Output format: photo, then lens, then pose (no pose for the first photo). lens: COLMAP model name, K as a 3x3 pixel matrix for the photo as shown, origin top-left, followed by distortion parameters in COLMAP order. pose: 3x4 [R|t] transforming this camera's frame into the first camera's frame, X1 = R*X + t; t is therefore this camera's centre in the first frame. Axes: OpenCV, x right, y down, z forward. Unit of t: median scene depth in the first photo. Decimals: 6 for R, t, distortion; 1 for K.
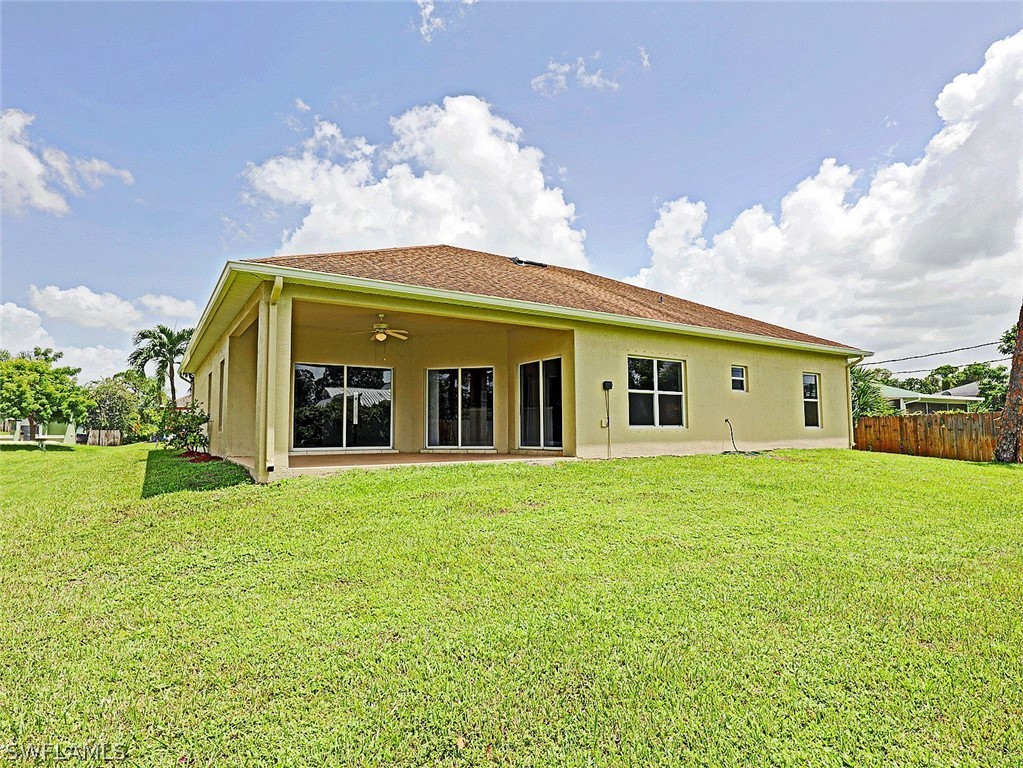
lens RADIAL K [[573.6, 0, 503.2], [0, 573.6, 391.6], [0, 0, 1]] dist [-0.026536, 0.001156]
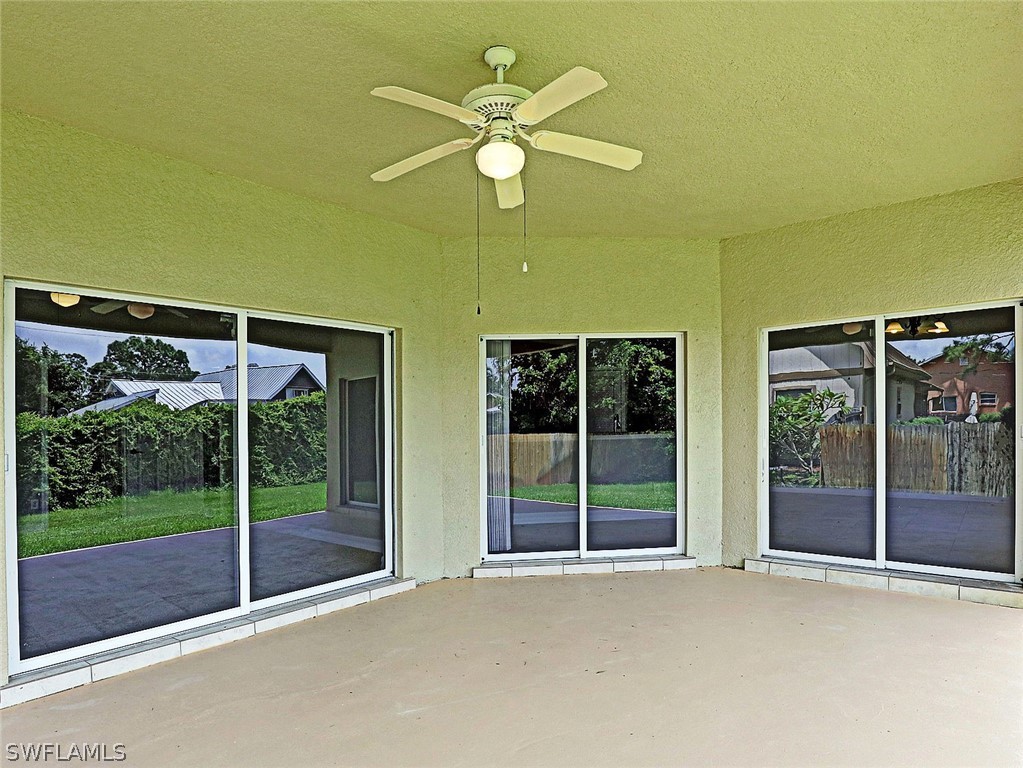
lens RADIAL K [[585.9, 0, 506.8], [0, 585.9, 403.0], [0, 0, 1]] dist [-0.023979, 0.001947]
pose [[0.951374, 0.001326, 0.308034, -0.230371], [-0.010622, 0.999537, 0.028506, -0.009676], [-0.307854, -0.030392, 0.950948, 0.656199]]
